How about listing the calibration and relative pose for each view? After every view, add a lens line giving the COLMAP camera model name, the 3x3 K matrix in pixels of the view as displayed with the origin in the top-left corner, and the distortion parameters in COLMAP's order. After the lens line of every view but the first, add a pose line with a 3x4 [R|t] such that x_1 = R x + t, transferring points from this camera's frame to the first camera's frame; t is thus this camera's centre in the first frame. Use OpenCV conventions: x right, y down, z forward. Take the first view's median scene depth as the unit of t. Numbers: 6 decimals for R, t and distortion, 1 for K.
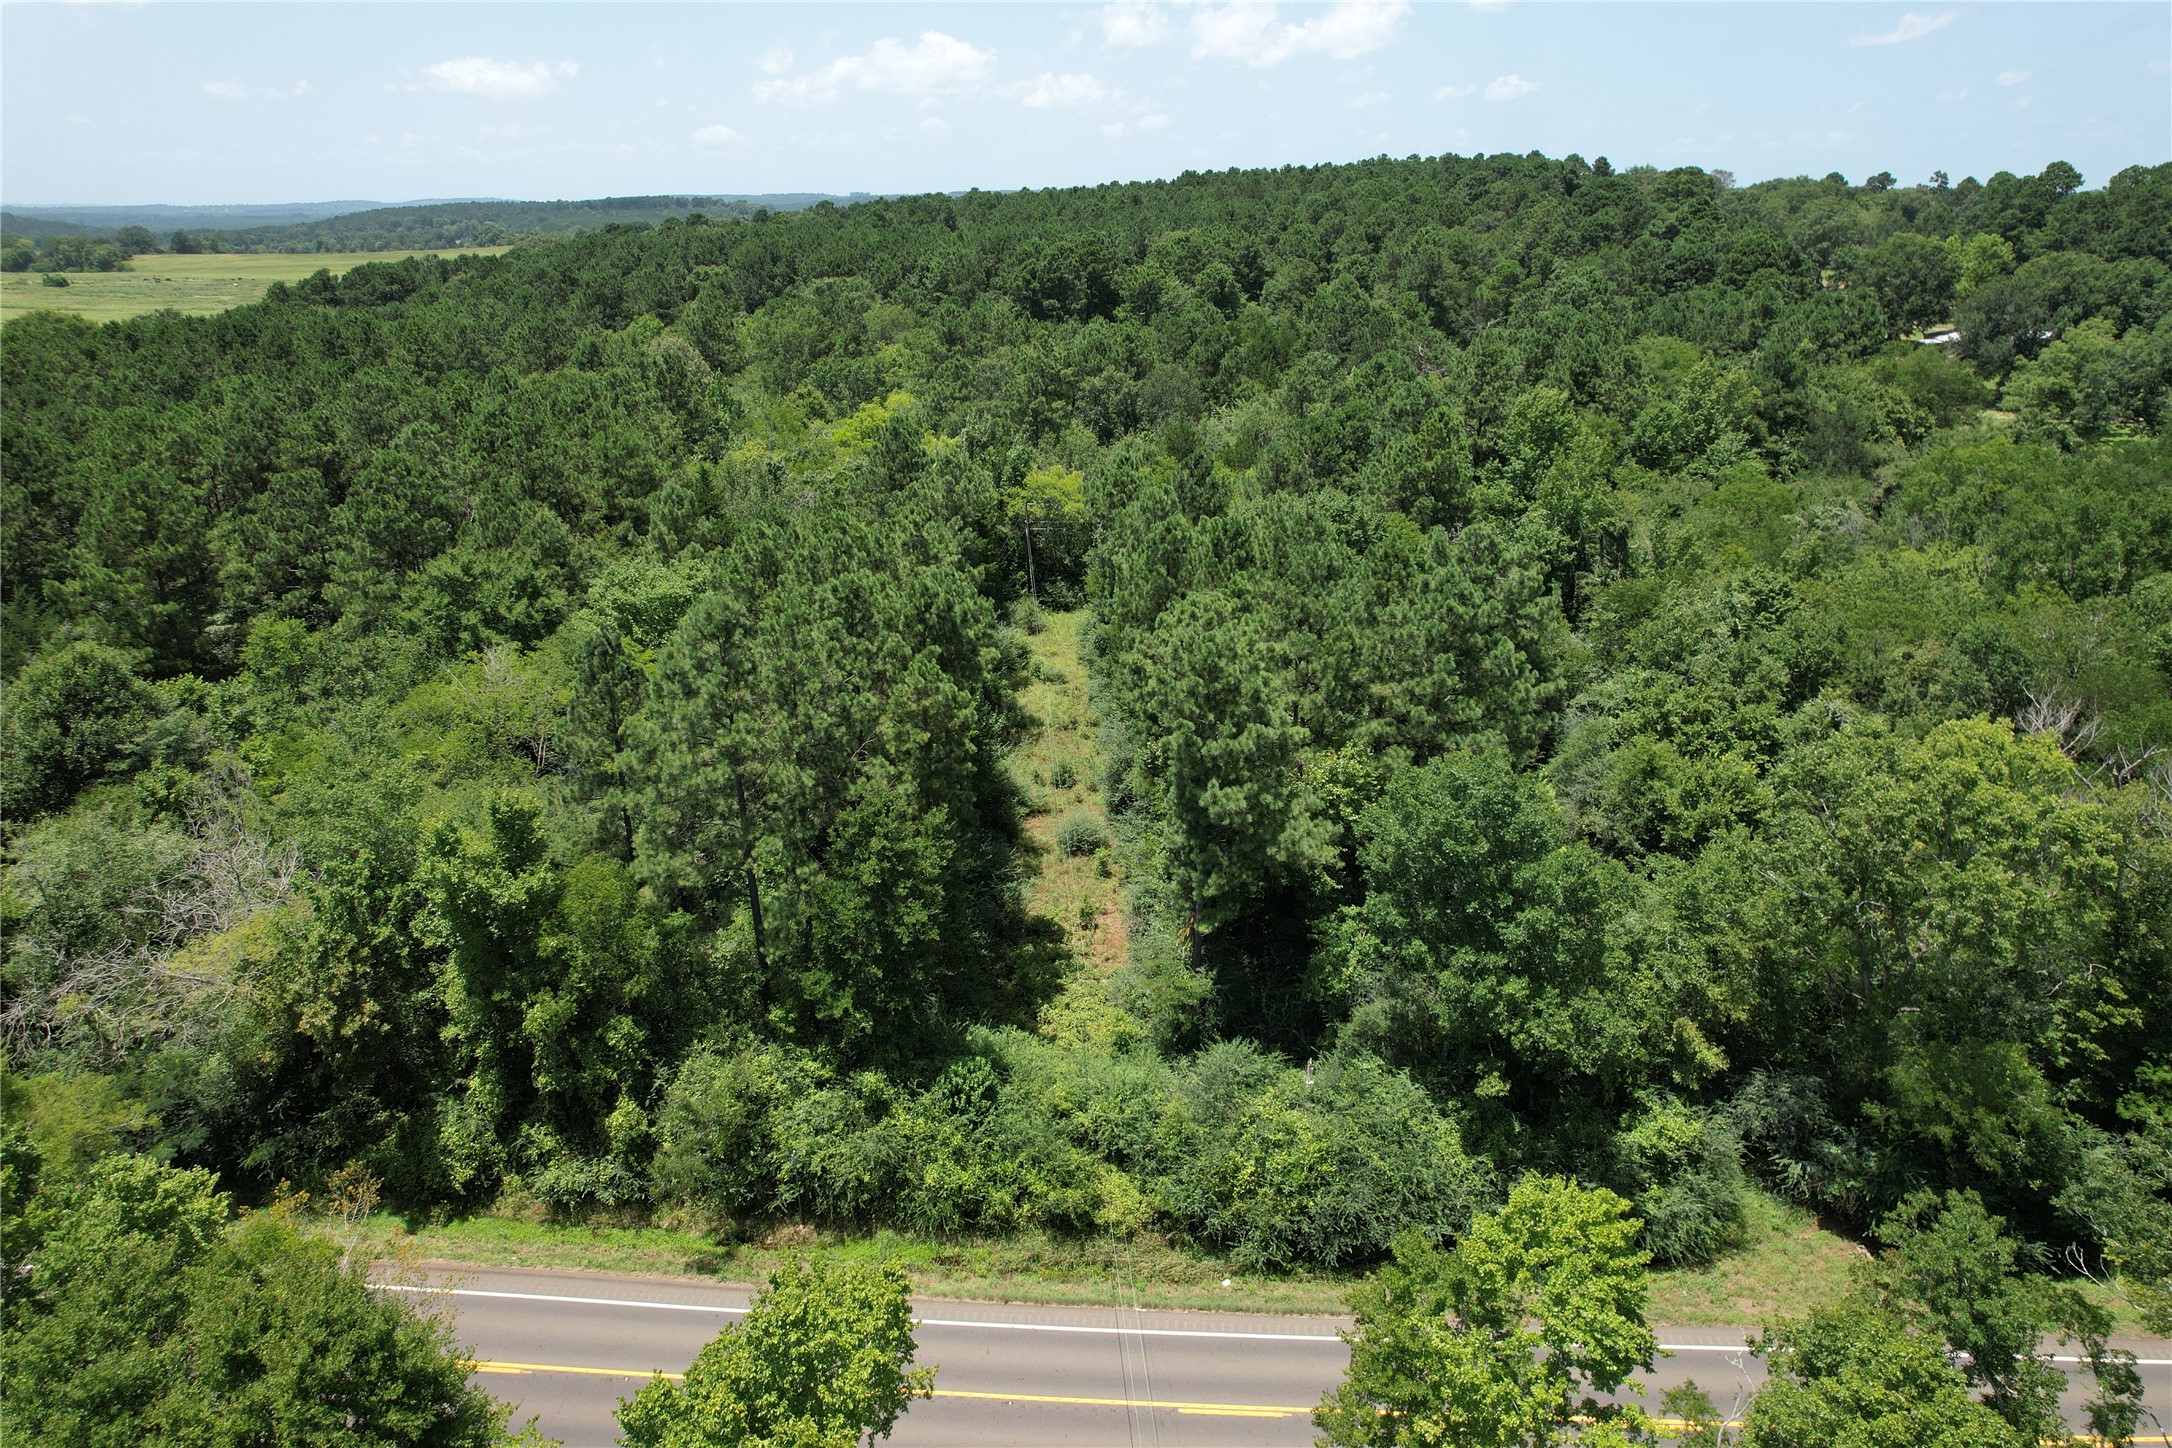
lens RADIAL K [[1415.7, 0, 1104.5], [0, 1415.7, 732.2], [0, 0, 1]] dist [-0.087139, 0.083154]
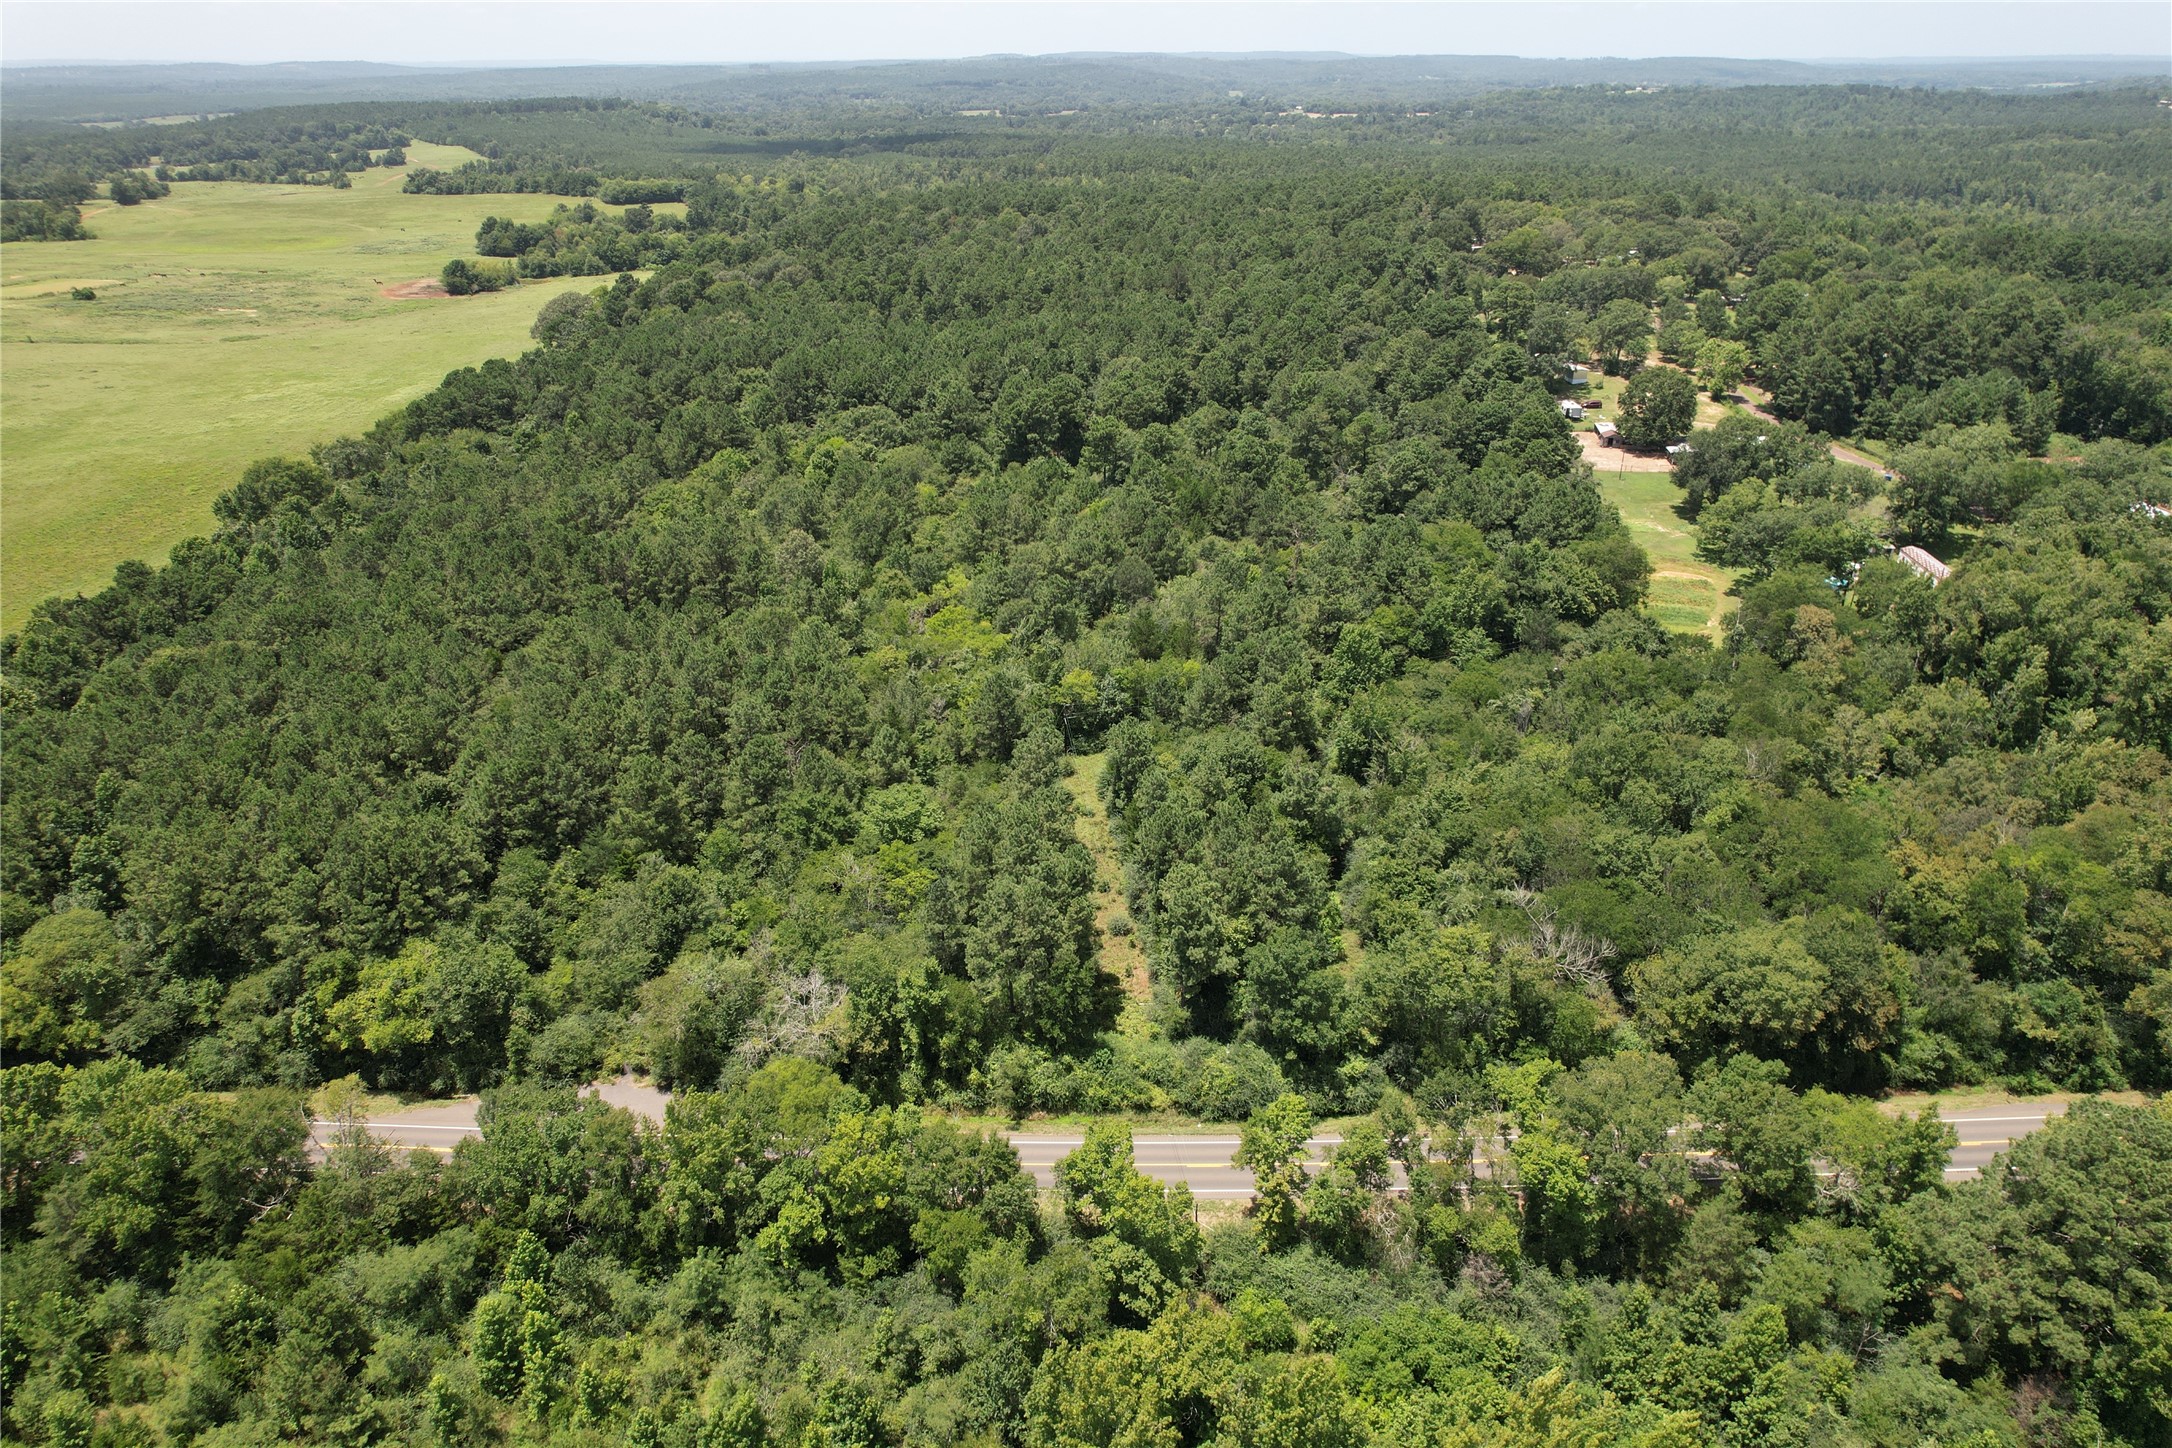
lens RADIAL K [[1415.7, 0, 1104.5], [0, 1415.7, 732.2], [0, 0, 1]] dist [-0.087139, 0.083154]
pose [[0.998103, -0.024606, 0.056428, -0.232076], [0.019660, 0.996050, 0.086590, -0.612840], [-0.058335, -0.085316, 0.994645, -1.652327]]
